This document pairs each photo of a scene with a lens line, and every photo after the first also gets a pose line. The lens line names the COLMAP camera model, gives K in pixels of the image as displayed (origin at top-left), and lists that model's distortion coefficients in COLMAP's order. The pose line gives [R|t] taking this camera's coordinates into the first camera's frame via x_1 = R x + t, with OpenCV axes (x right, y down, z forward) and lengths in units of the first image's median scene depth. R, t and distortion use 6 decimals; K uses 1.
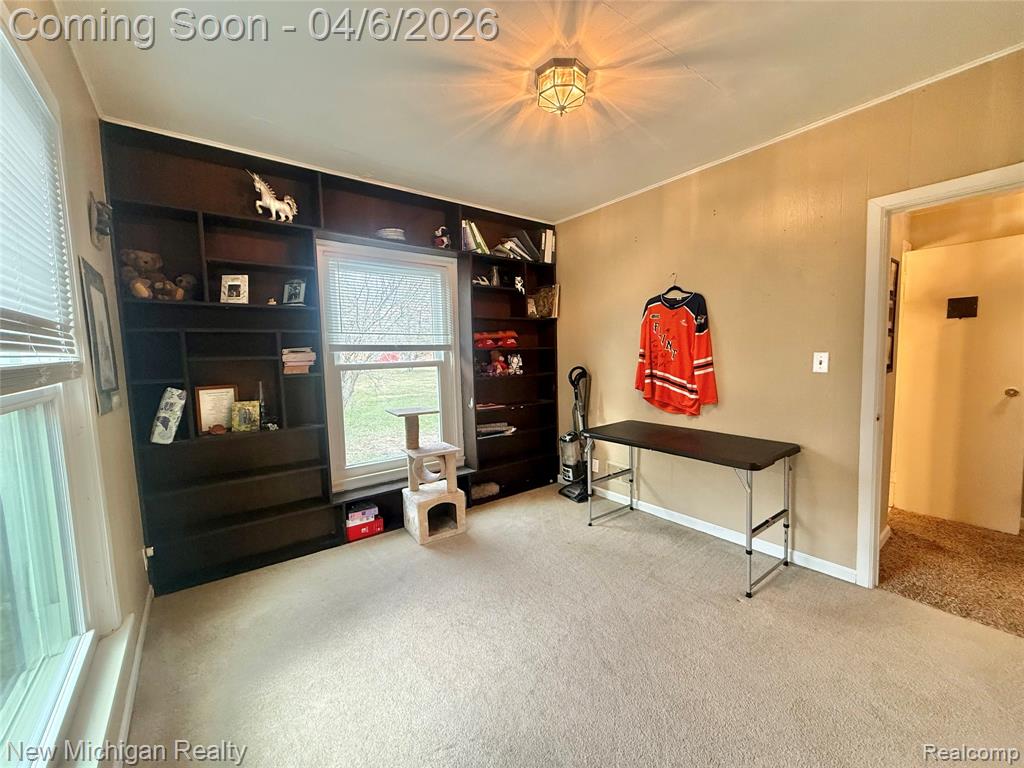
lens RADIAL K [[406.6, 0, 510.3], [0, 406.6, 382.3], [0, 0, 1]] dist [-0.000151, -0.000035]
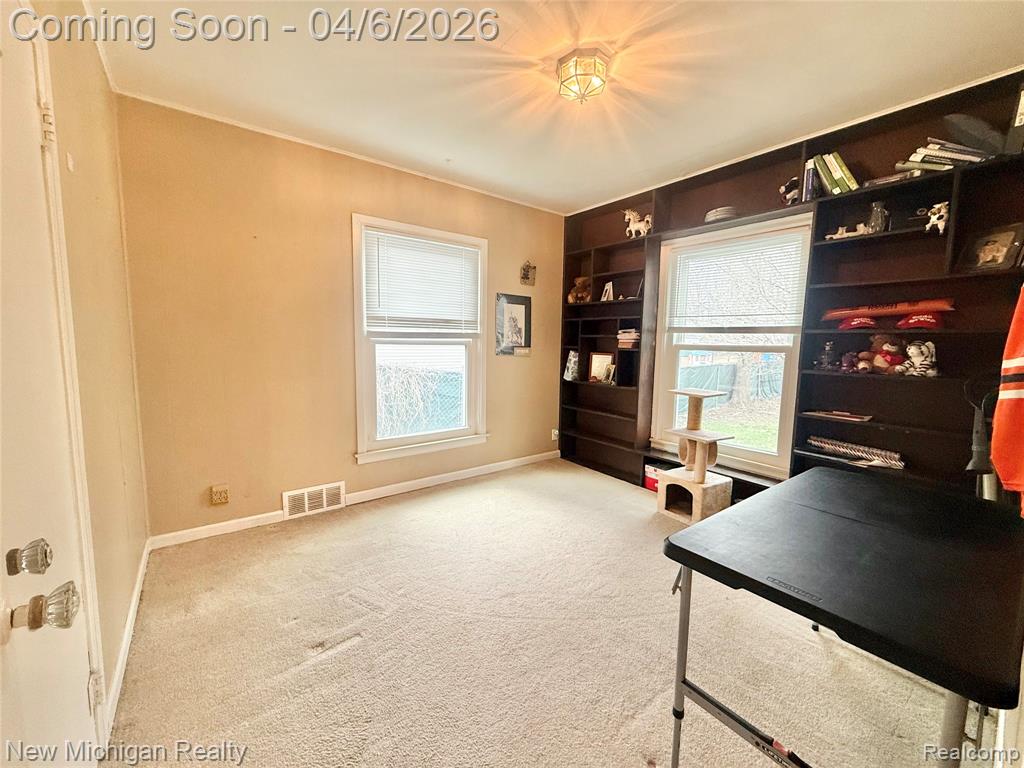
lens RADIAL K [[406.6, 0, 510.3], [0, 406.6, 382.3], [0, 0, 1]] dist [-0.000151, -0.000035]
pose [[-0.001647, 0.127078, -0.991891, 0.842456], [-0.090751, 0.987781, 0.126702, -0.044737], [0.995872, 0.090224, 0.009906, 0.586631]]
